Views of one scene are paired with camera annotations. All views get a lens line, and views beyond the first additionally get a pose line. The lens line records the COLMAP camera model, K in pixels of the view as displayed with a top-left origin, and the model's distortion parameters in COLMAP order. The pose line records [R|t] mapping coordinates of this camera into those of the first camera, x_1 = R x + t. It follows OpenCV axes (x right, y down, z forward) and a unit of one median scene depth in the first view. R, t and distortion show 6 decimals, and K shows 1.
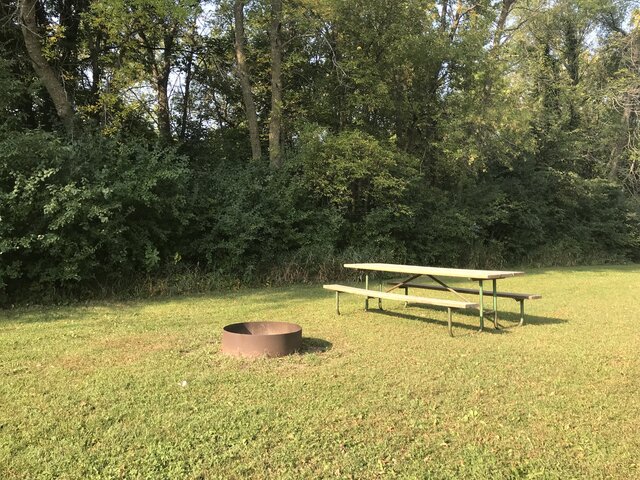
lens RADIAL K [[502.5, 0, 320.0], [0, 502.5, 240.0], [0, 0, 1]] dist [0.002758, -0.003332]
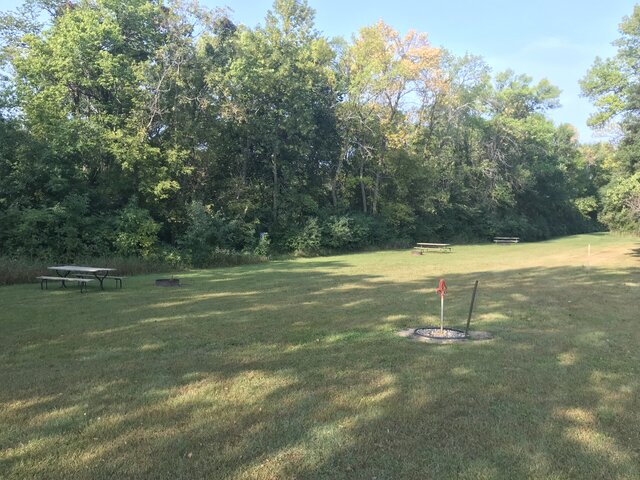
lens RADIAL K [[502.5, 0, 320.0], [0, 502.5, 240.0], [0, 0, 1]] dist [0.002758, -0.003332]
pose [[0.988061, -0.003206, 0.154028, -0.883872], [-0.002672, 0.999277, 0.037935, -0.091785], [-0.154038, -0.037893, 0.987338, -2.021024]]
